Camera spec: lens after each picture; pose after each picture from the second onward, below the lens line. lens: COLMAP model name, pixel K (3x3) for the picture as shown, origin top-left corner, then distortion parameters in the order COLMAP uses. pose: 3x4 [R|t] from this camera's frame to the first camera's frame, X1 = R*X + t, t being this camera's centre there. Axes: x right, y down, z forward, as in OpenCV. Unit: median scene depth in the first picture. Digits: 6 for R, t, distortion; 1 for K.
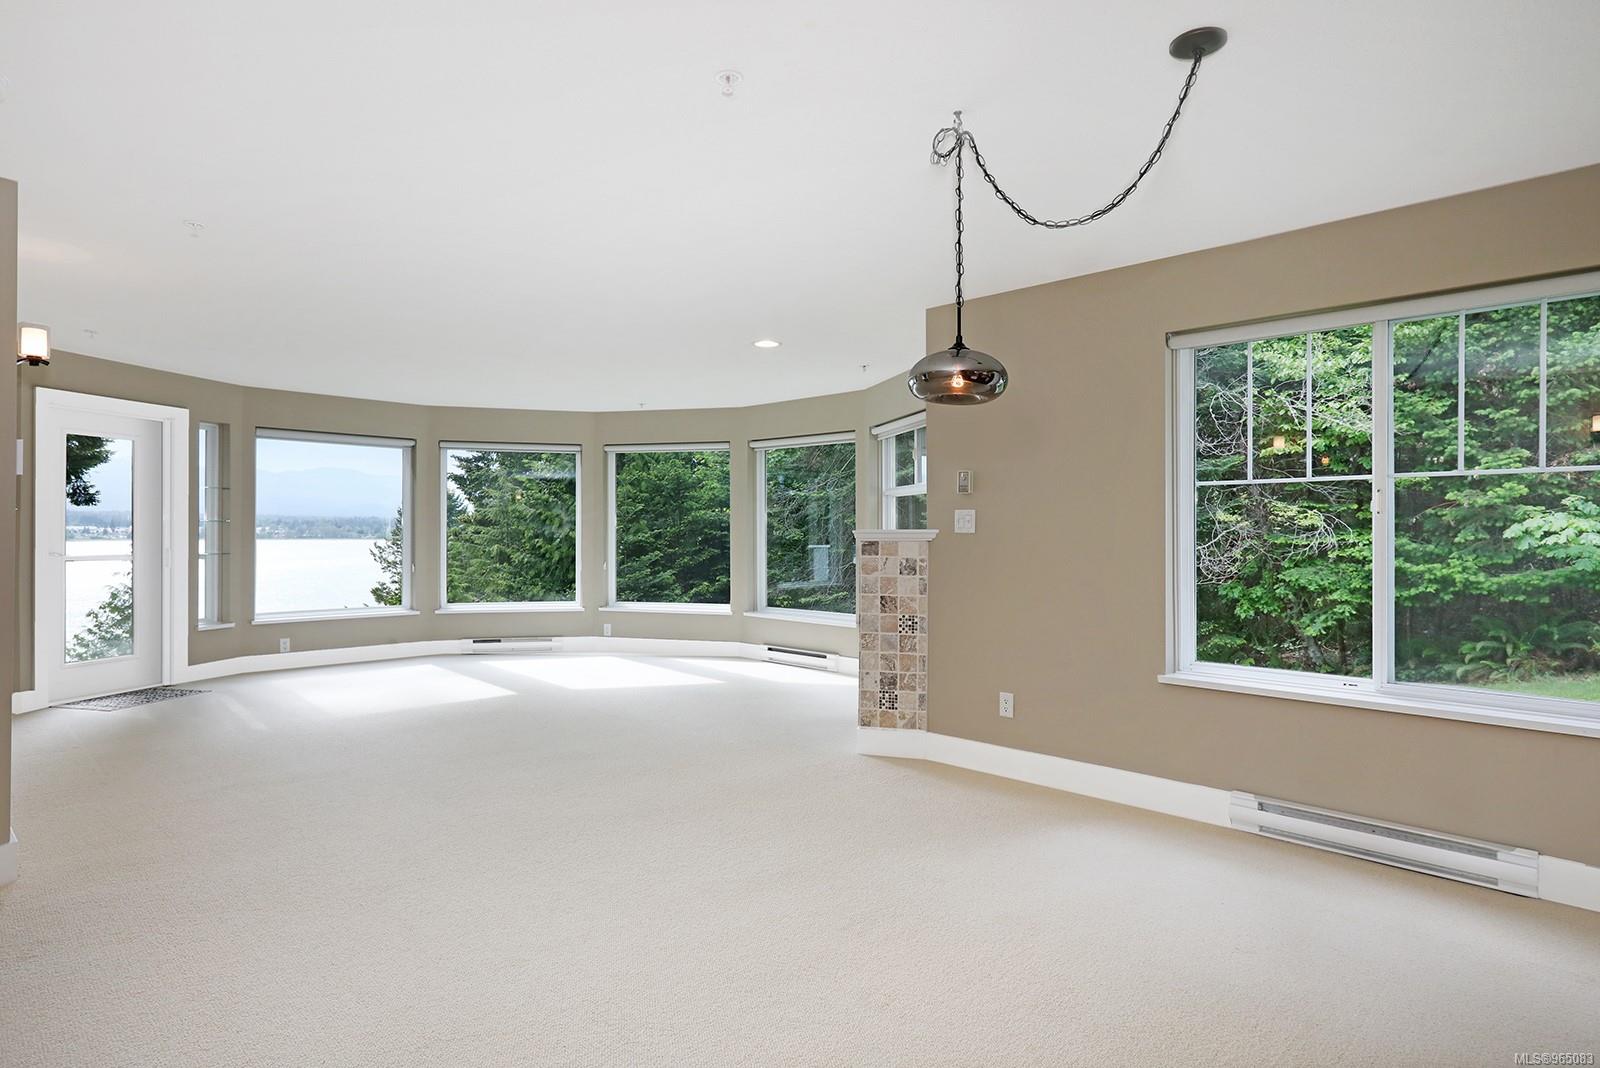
lens RADIAL K [[885.8, 0, 806.2], [0, 885.8, 525.3], [0, 0, 1]] dist [0.004336, -0.000337]
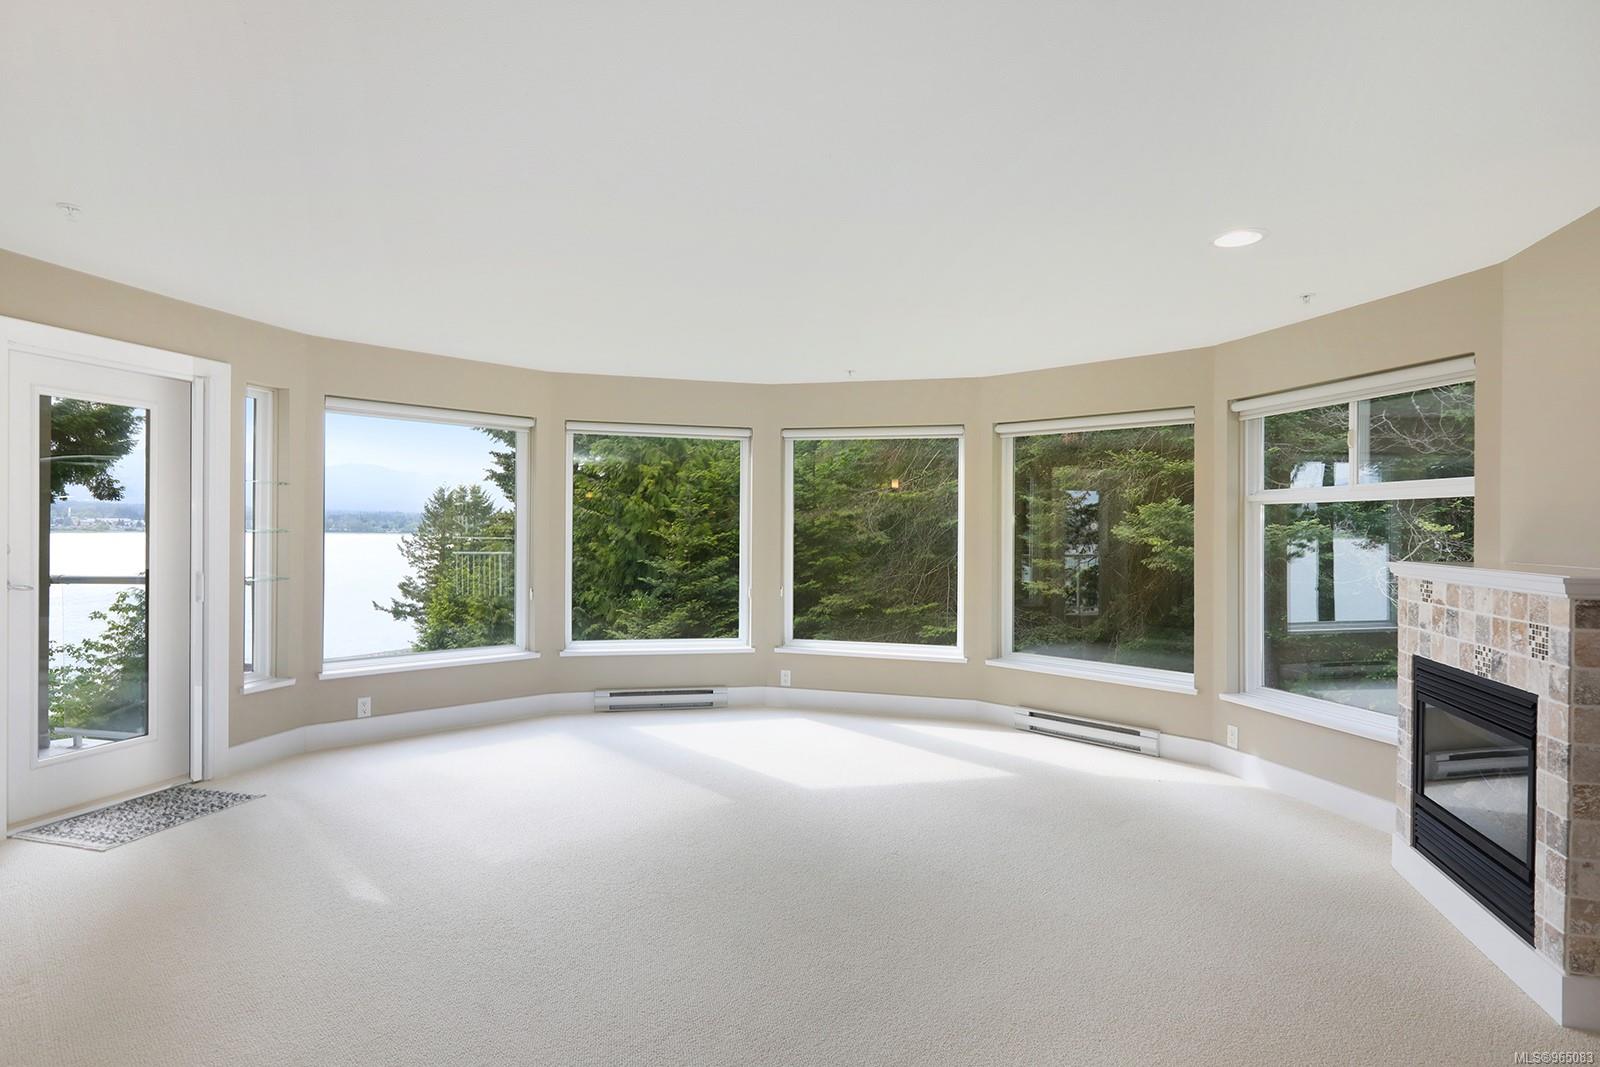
lens RADIAL K [[855.9, 0, 800.0], [0, 855.9, 533.5], [0, 0, 1]] dist [0.005188, 0.002189]
pose [[0.999861, 0.010438, -0.013002, -0.201691], [-0.010294, 0.999886, 0.011084, -0.011701], [0.013116, -0.010948, 0.999854, 0.280757]]
